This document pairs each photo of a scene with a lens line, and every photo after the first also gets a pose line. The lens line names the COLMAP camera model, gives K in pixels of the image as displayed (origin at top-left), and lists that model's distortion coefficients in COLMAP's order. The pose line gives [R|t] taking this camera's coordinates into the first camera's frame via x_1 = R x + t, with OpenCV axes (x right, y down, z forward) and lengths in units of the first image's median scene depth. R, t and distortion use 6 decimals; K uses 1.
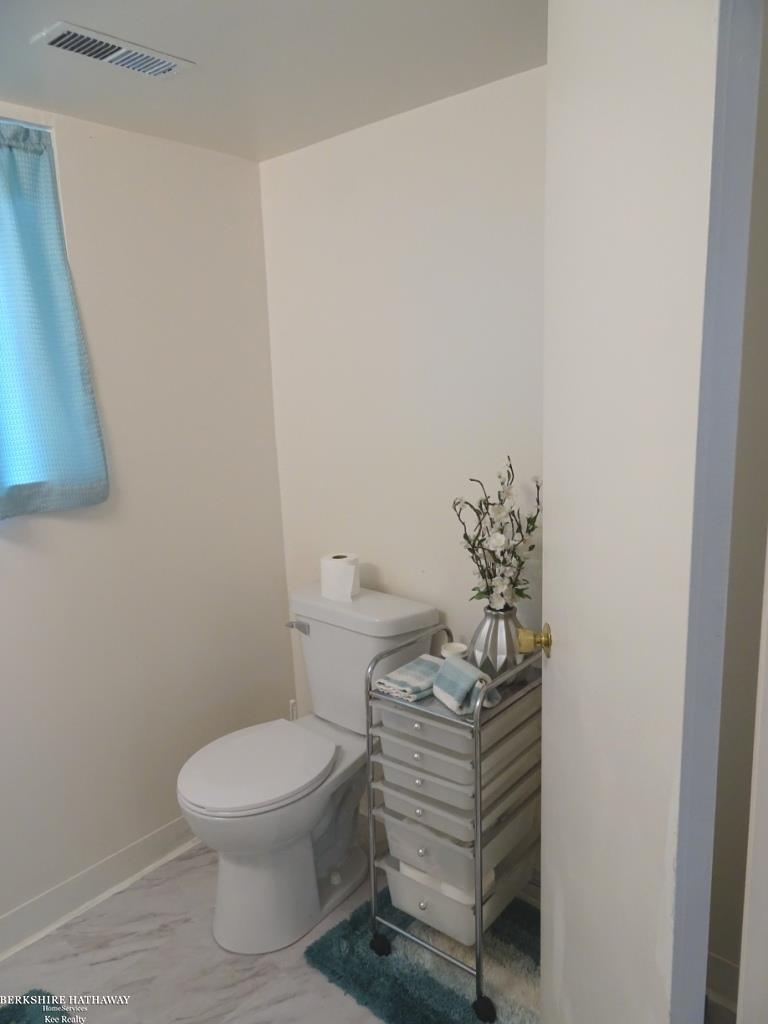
lens RADIAL K [[713.2, 0, 384.5], [0, 713.2, 508.2], [0, 0, 1]] dist [-0.033389, 0.008704]
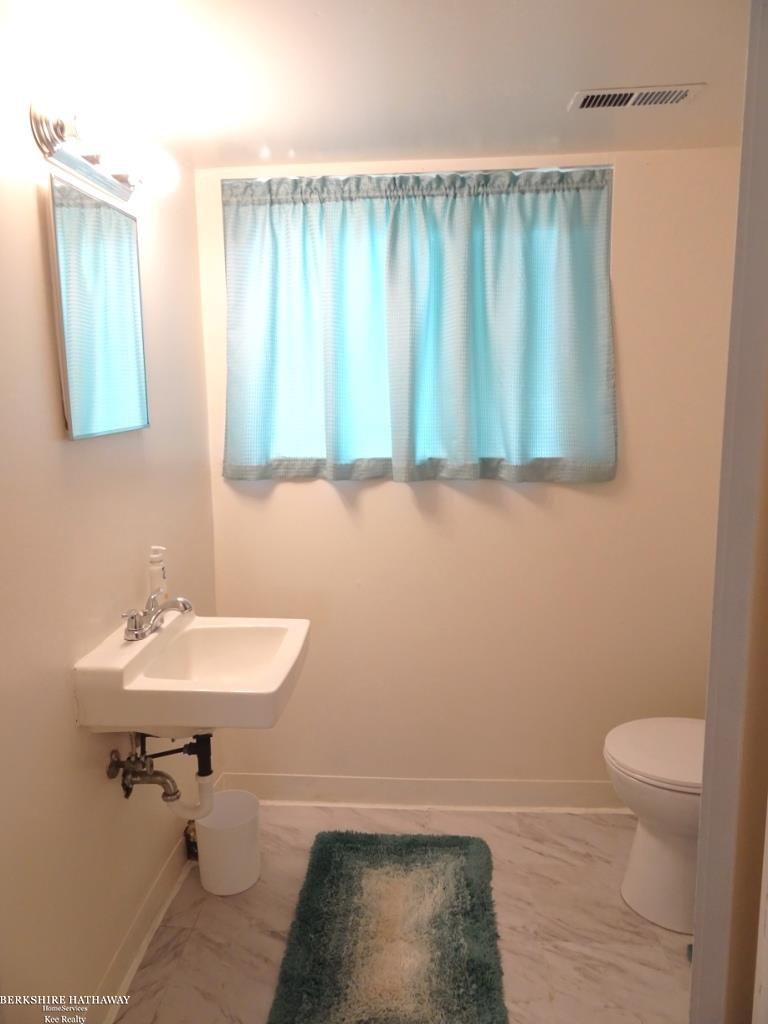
lens RADIAL K [[713.2, 0, 381.0], [0, 713.2, 514.2], [0, 0, 1]] dist [-0.033389, 0.008704]
pose [[0.596058, 0.157125, -0.787418, 0.327319], [-0.149810, 0.985209, 0.083190, 0.004036], [0.788842, 0.068377, 0.610781, -0.005038]]
